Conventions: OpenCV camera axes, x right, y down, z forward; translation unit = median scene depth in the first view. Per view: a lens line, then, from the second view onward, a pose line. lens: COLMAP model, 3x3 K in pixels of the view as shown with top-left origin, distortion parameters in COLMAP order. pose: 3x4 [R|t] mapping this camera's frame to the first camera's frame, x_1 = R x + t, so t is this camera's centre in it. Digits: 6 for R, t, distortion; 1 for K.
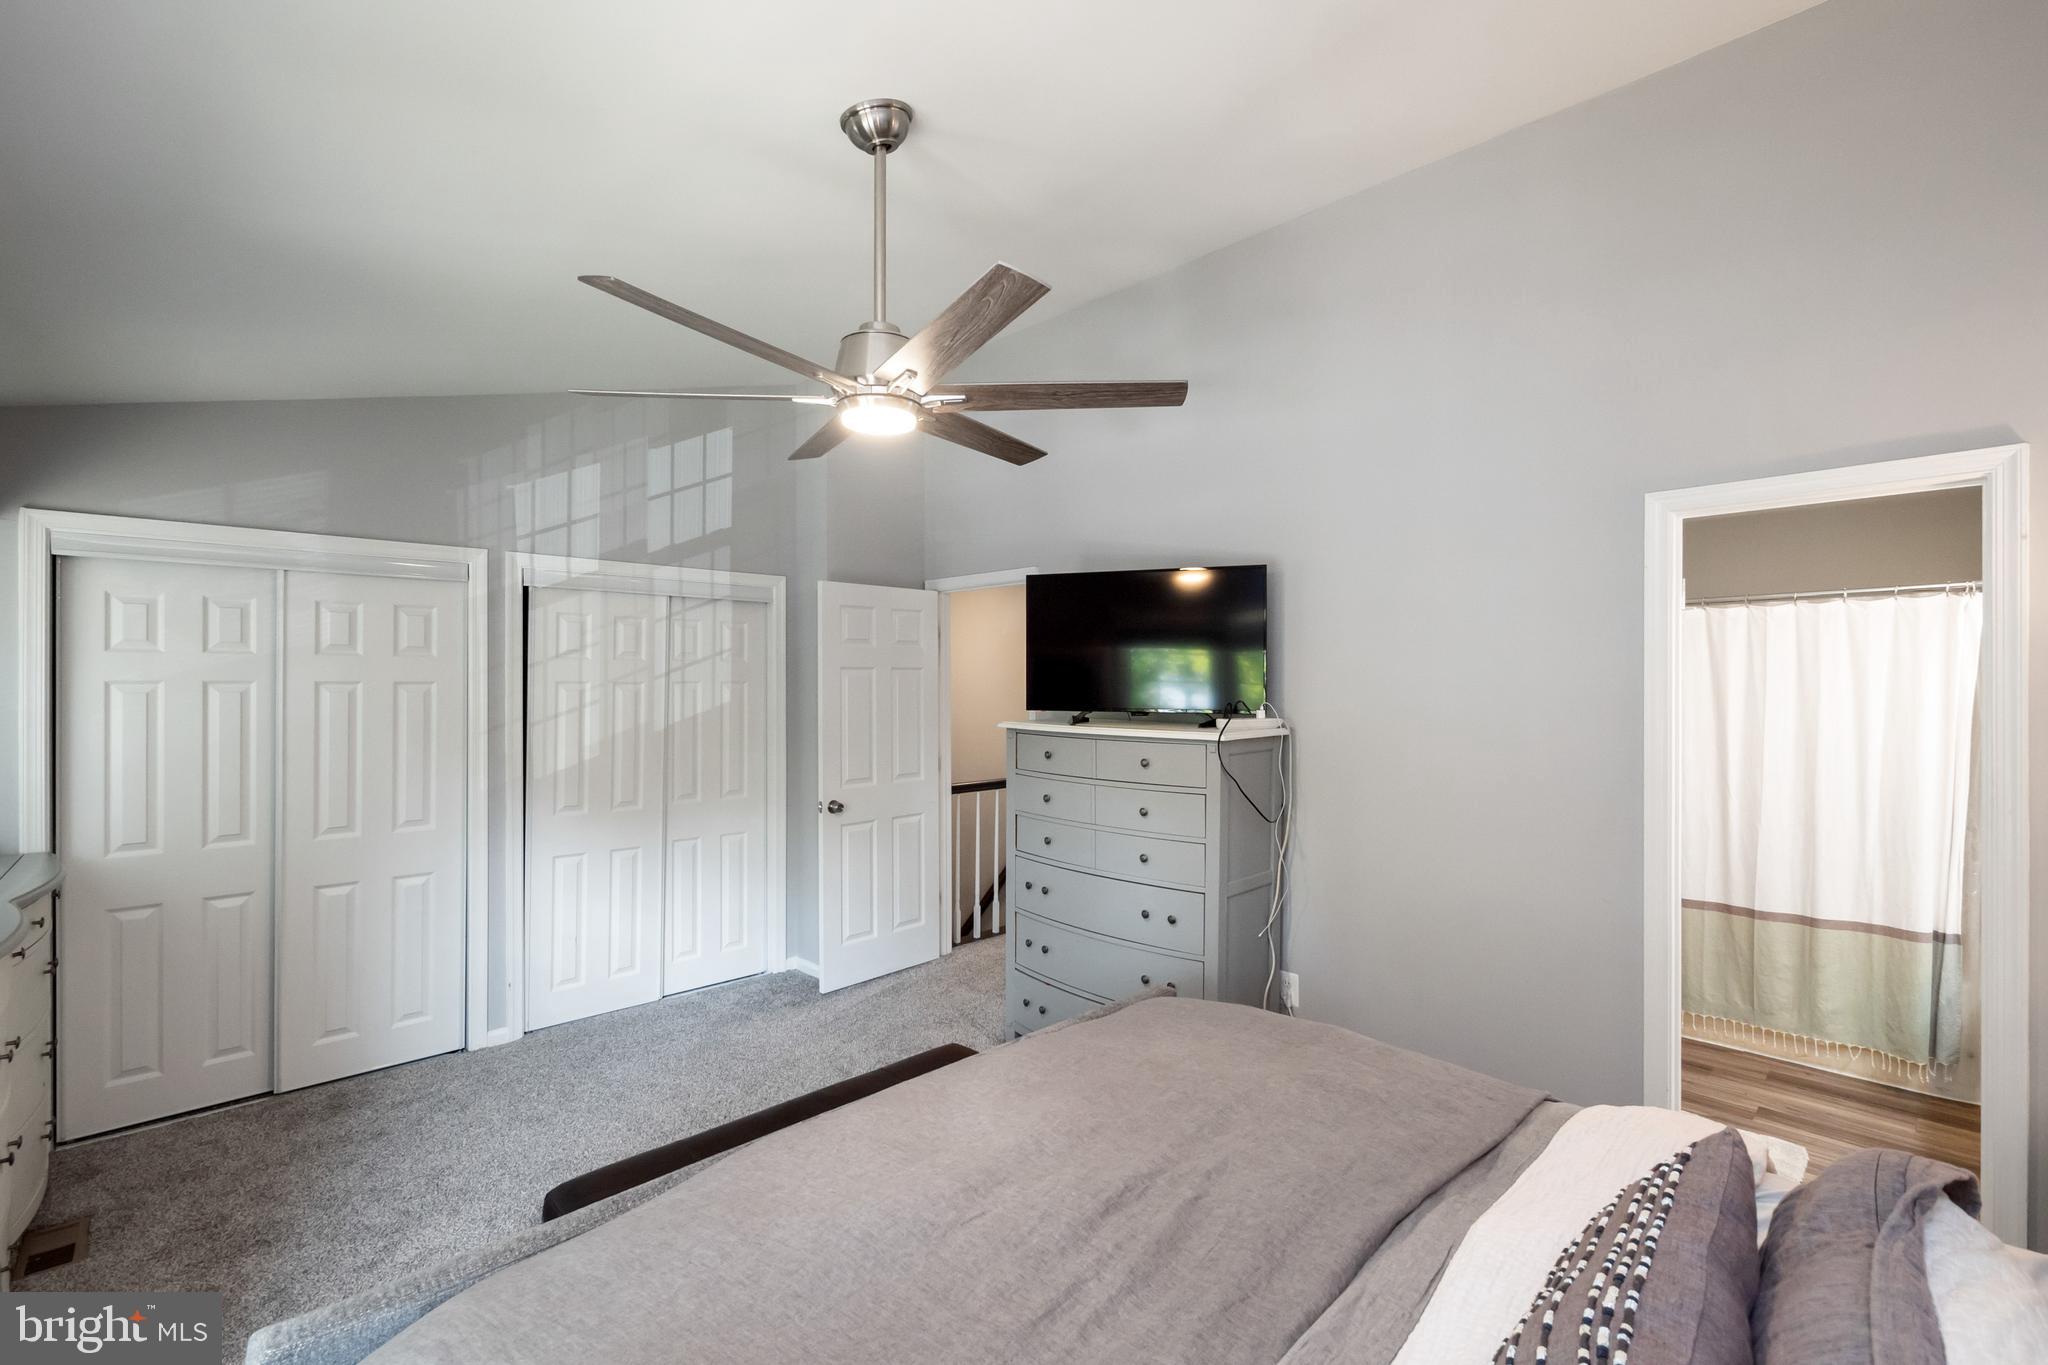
lens RADIAL K [[929.3, 0, 1024.0], [0, 929.3, 682.5], [0, 0, 1]] dist [-0.007013, -0.001014]
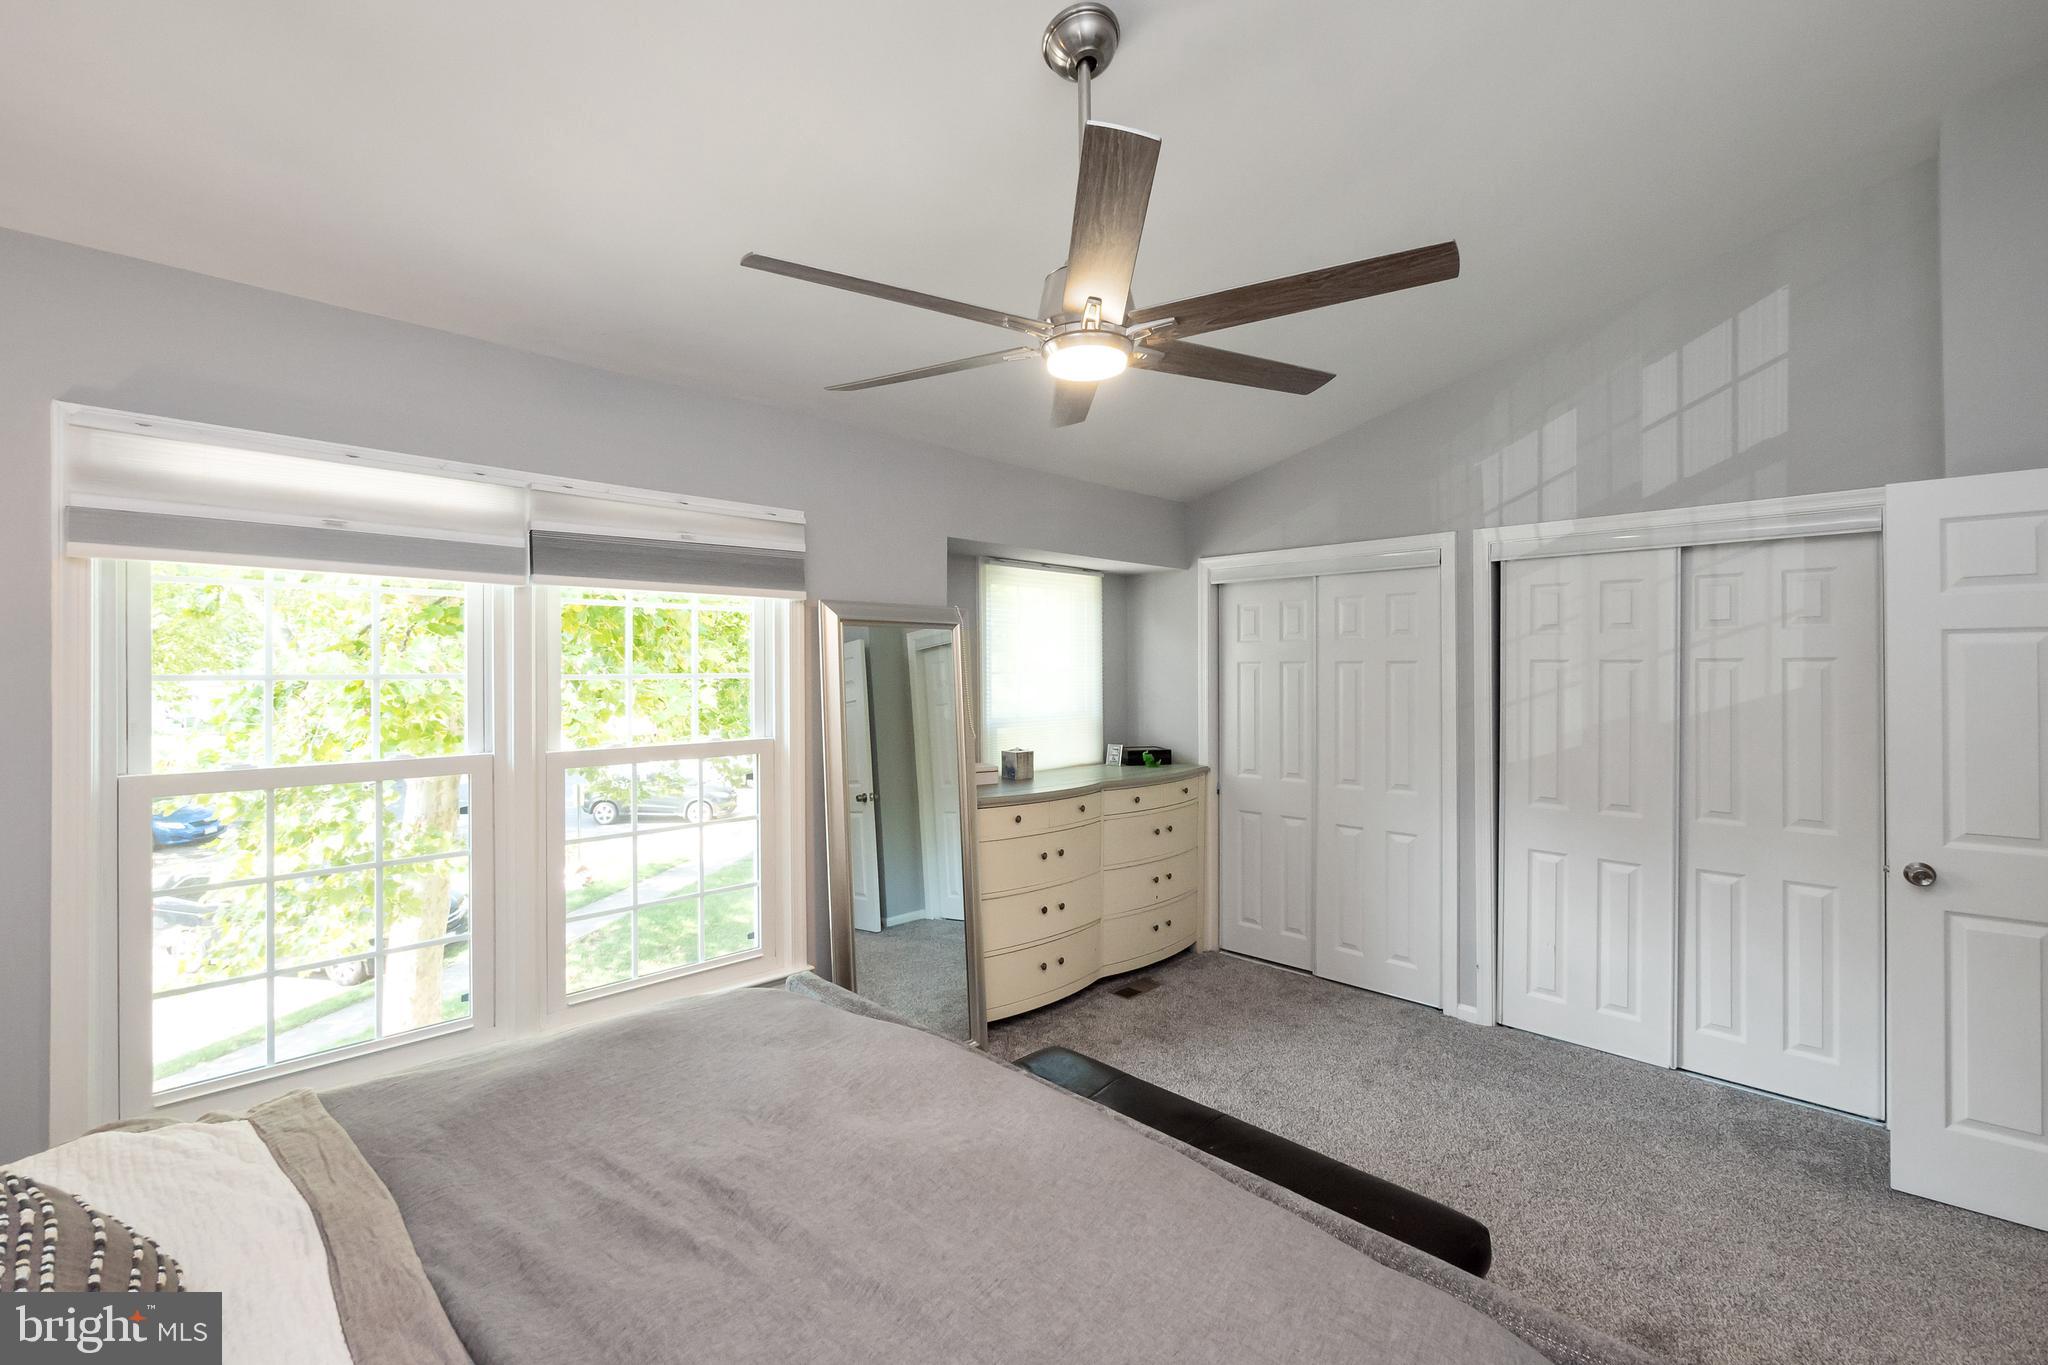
lens RADIAL K [[882.9, 0, 1018.1], [0, 882.9, 666.3], [0, 0, 1]] dist [-0.001424, -0.000078]
pose [[-0.010879, -0.002497, -0.999938, 0.378747], [-0.000962, 0.999996, -0.002487, 0.007941], [0.999940, 0.000935, -0.010882, 0.495692]]
